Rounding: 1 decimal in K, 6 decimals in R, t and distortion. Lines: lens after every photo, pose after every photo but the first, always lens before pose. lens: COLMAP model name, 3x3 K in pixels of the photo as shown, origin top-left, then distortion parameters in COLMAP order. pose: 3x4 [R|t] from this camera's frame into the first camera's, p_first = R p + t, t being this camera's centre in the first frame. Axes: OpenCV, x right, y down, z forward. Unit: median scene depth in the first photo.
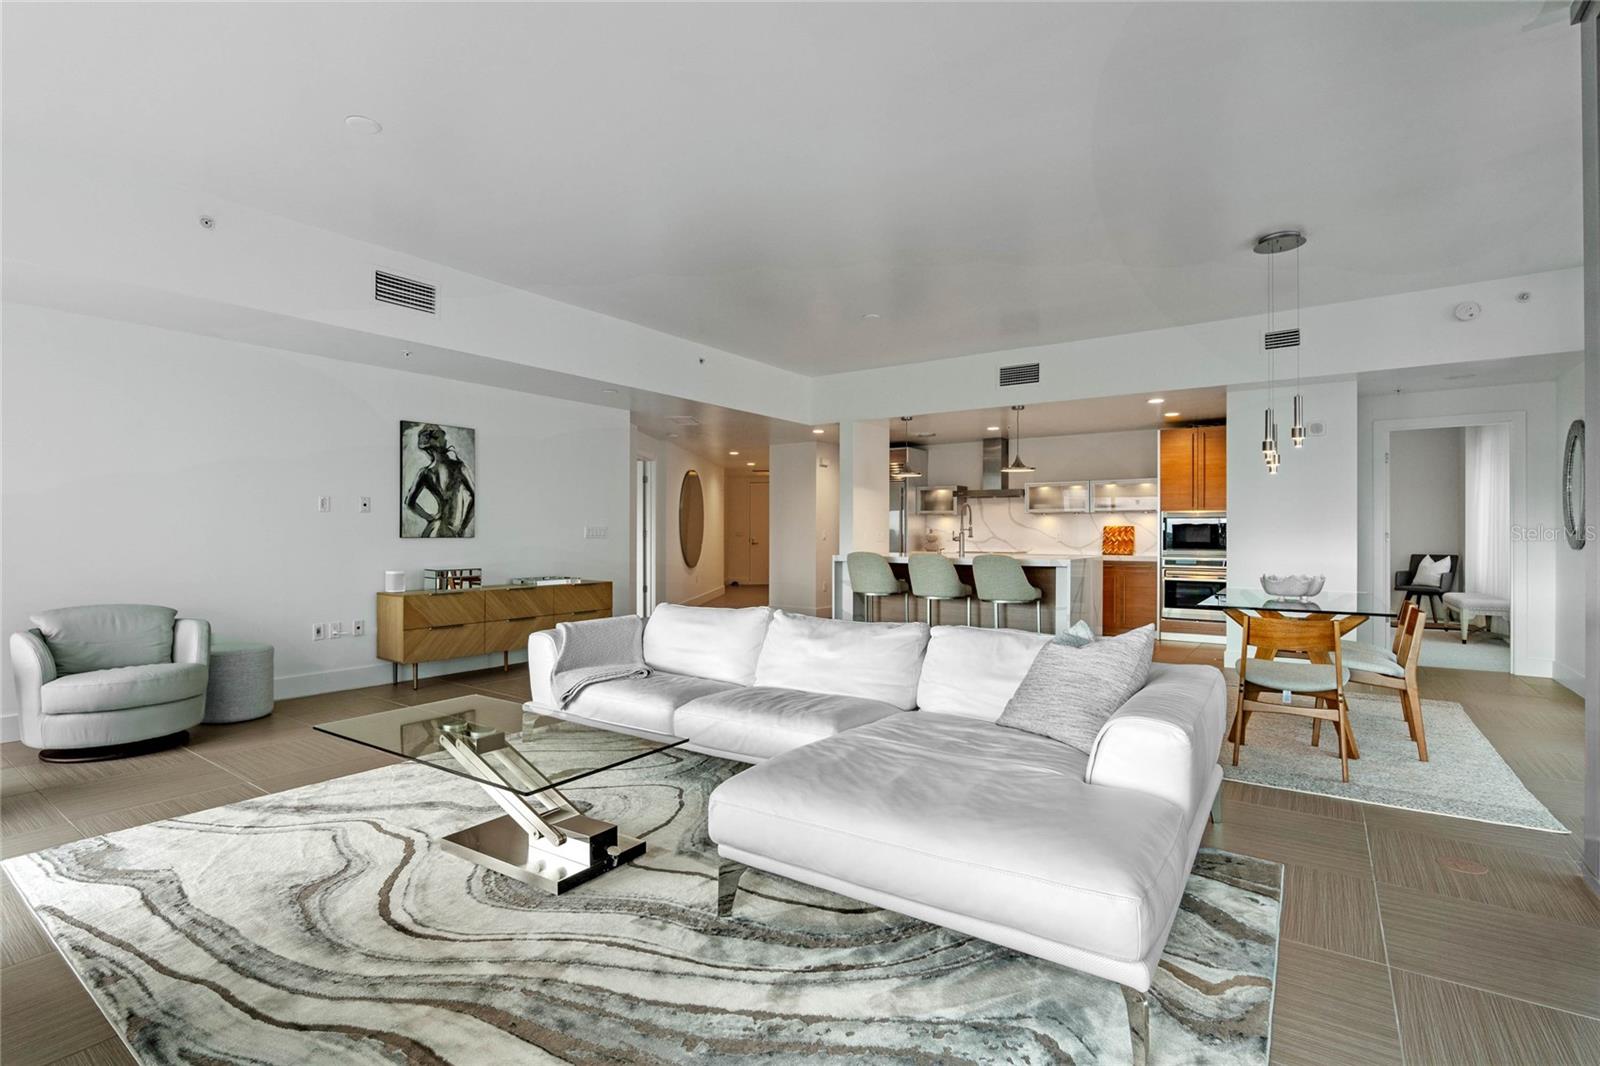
lens RADIAL K [[742.1, 0, 806.8], [0, 742.1, 534.6], [0, 0, 1]] dist [-0.022087, 0.005660]
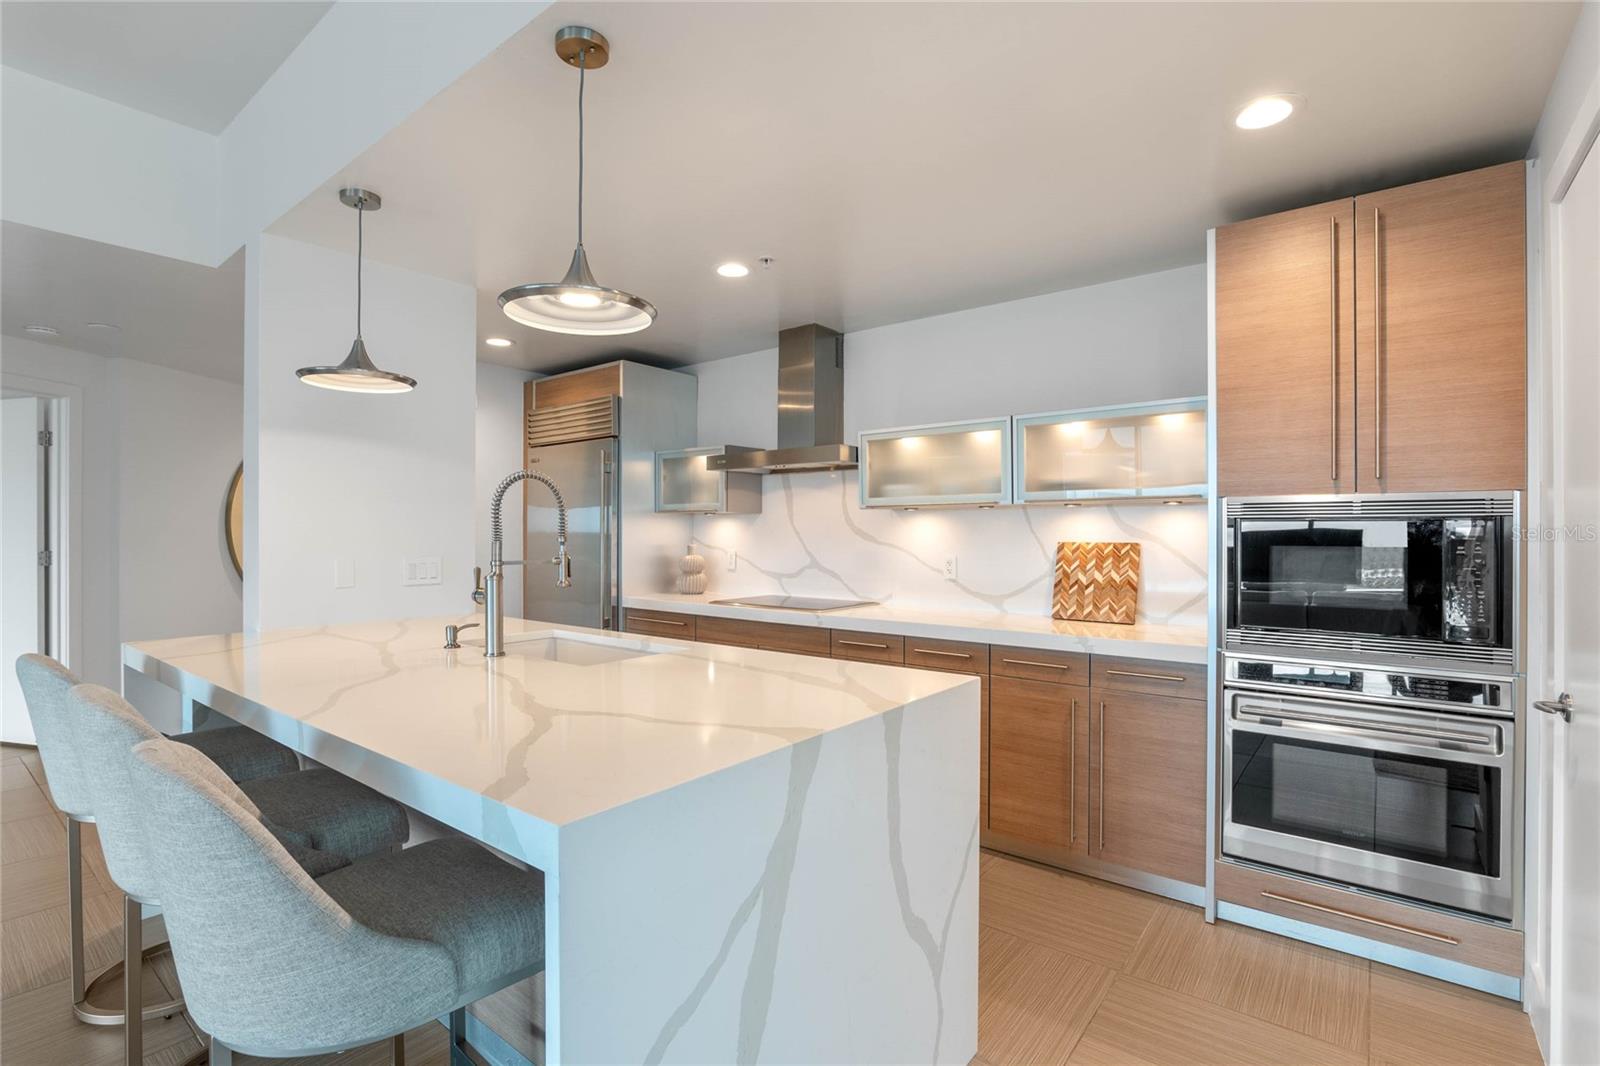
lens RADIAL K [[742.1, 0, 807.2], [0, 742.1, 533.8], [0, 0, 1]] dist [-0.022087, 0.005660]
pose [[0.998558, -0.000954, -0.053670, 0.413433], [0.000900, 0.999999, -0.001029, -0.021167], [0.053671, 0.000980, 0.998558, 0.871200]]
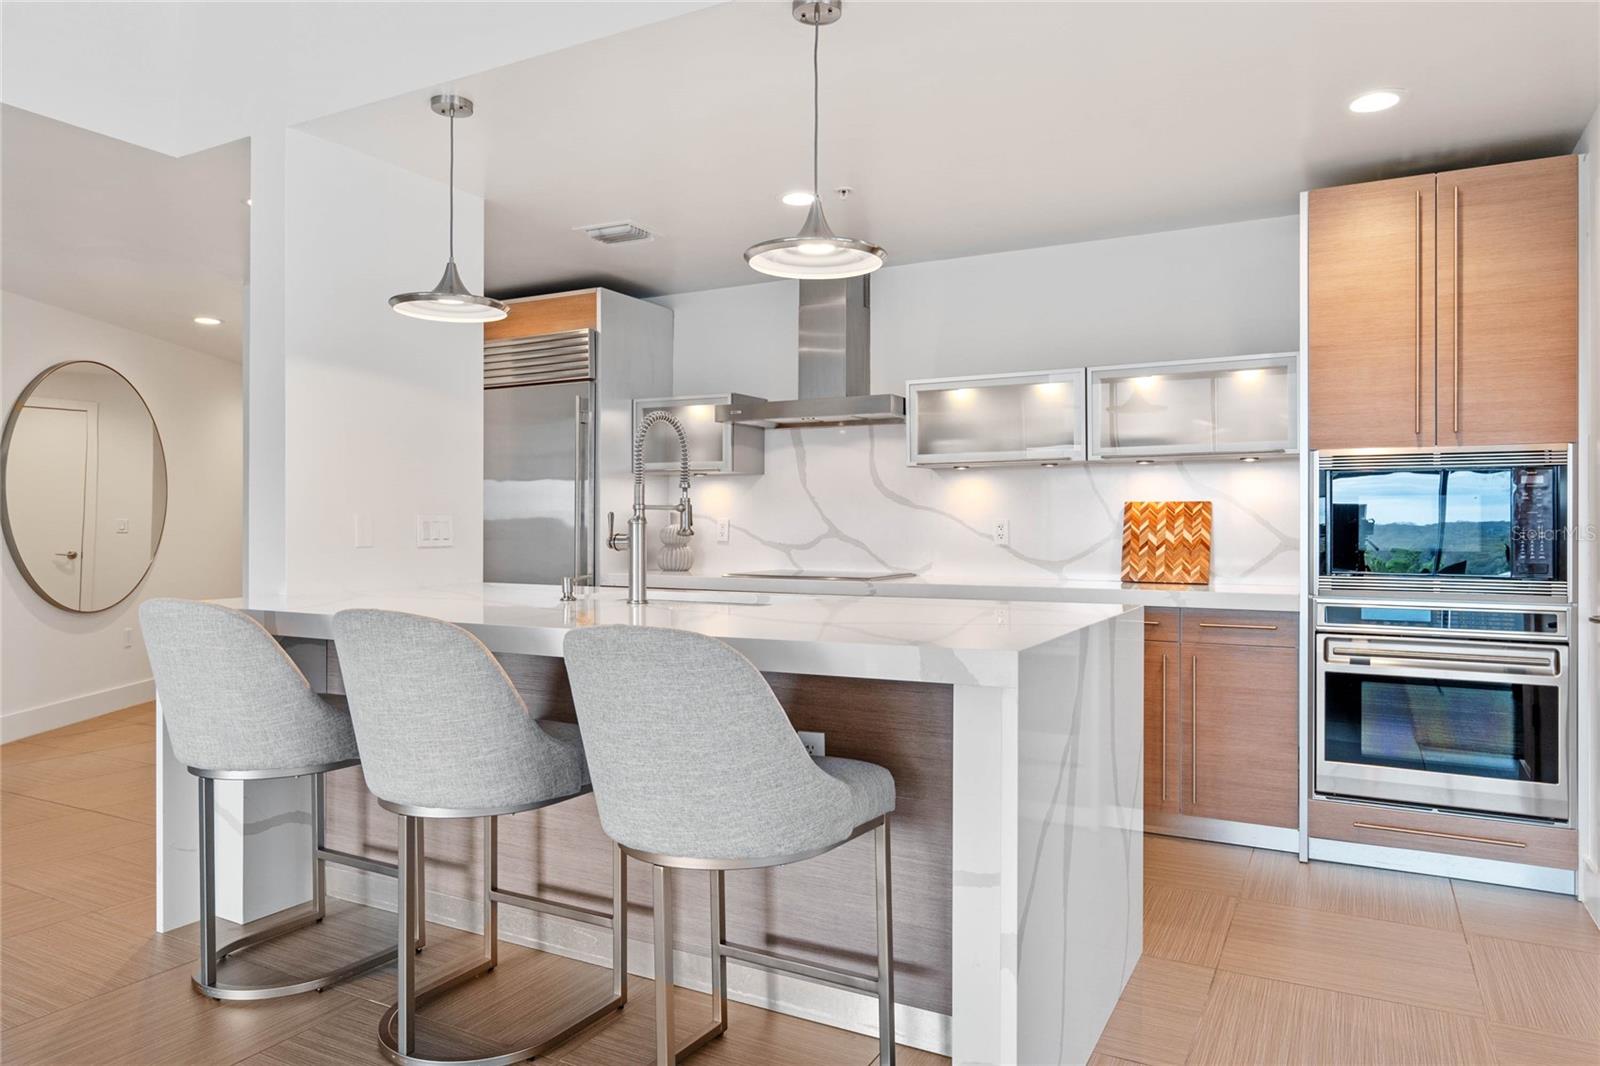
lens RADIAL K [[1034.8, 0, 805.7], [0, 1034.8, 524.4], [0, 0, 1]] dist [0.002806, 0.000326]
pose [[0.993011, 0.000190, 0.118020, 0.271047], [0.000268, 0.999992, -0.003866, 0.001486], [-0.118020, 0.003871, 0.993004, 0.742339]]
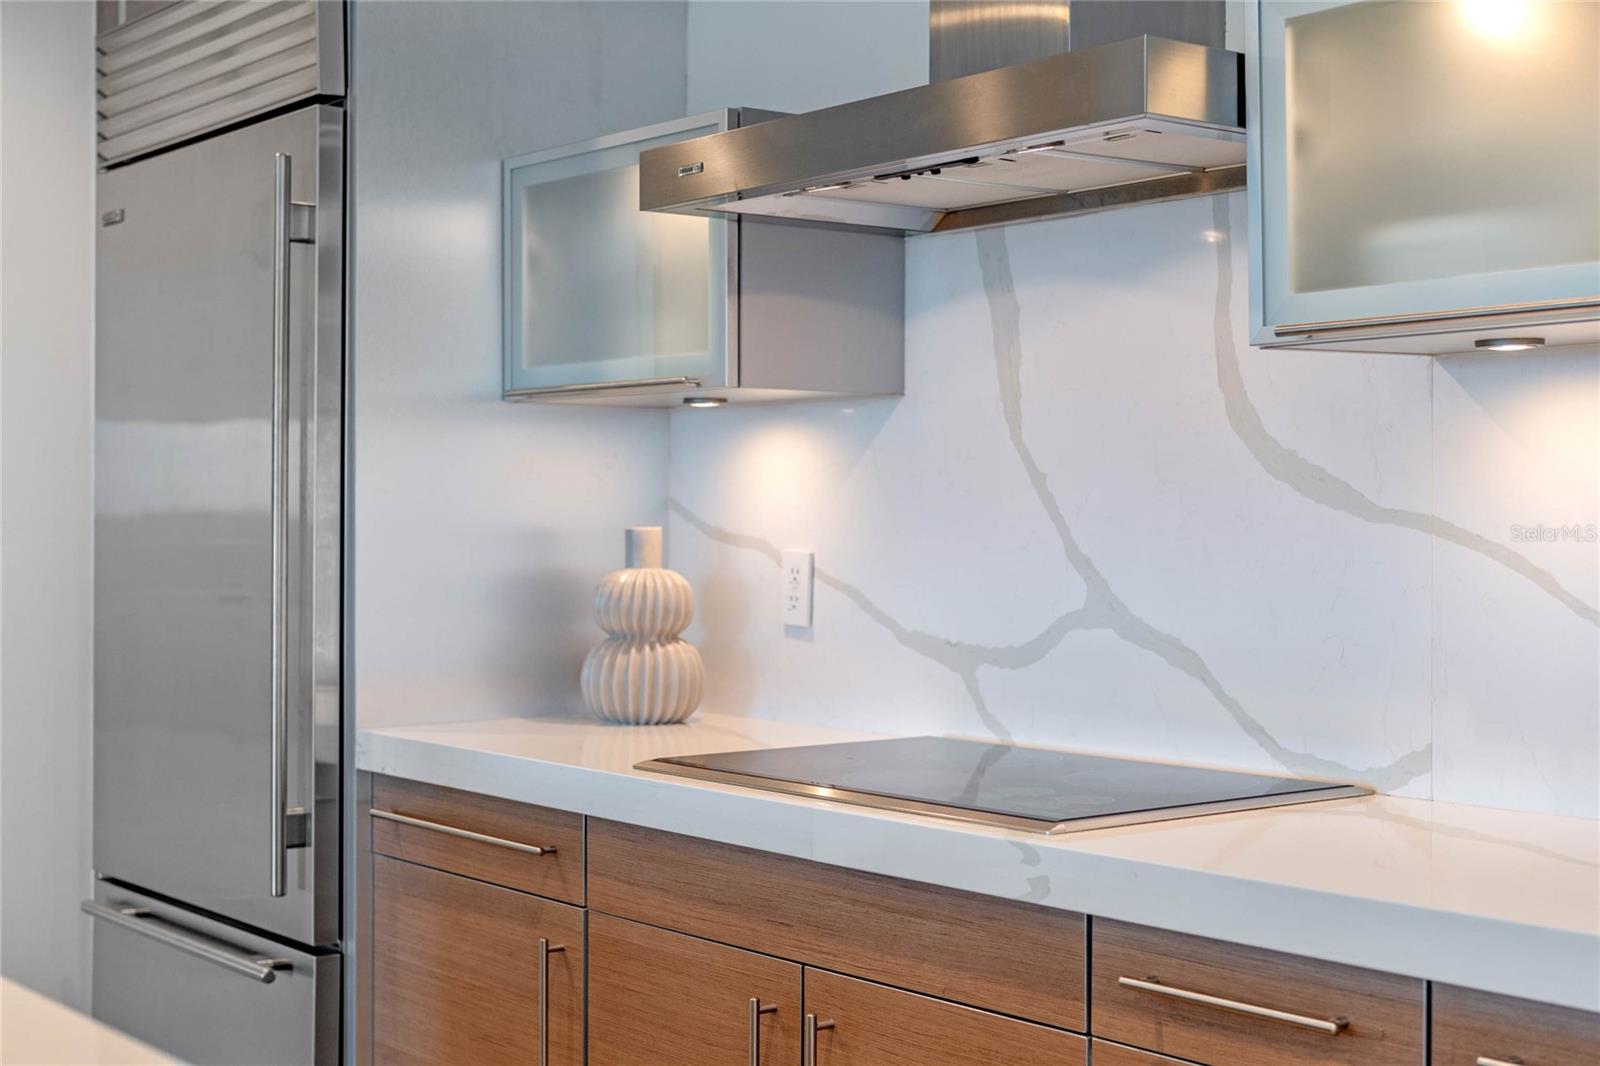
lens RADIAL K [[2227.9, 0, 798.5], [0, 2227.9, 534.5], [0, 0, 1]] dist [0.002893, 0.000000]
pose [[0.956394, 0.002217, -0.292070, 0.457510], [-0.001656, 0.999996, 0.002169, -0.011081], [0.292074, -0.001591, 0.956395, 1.071736]]
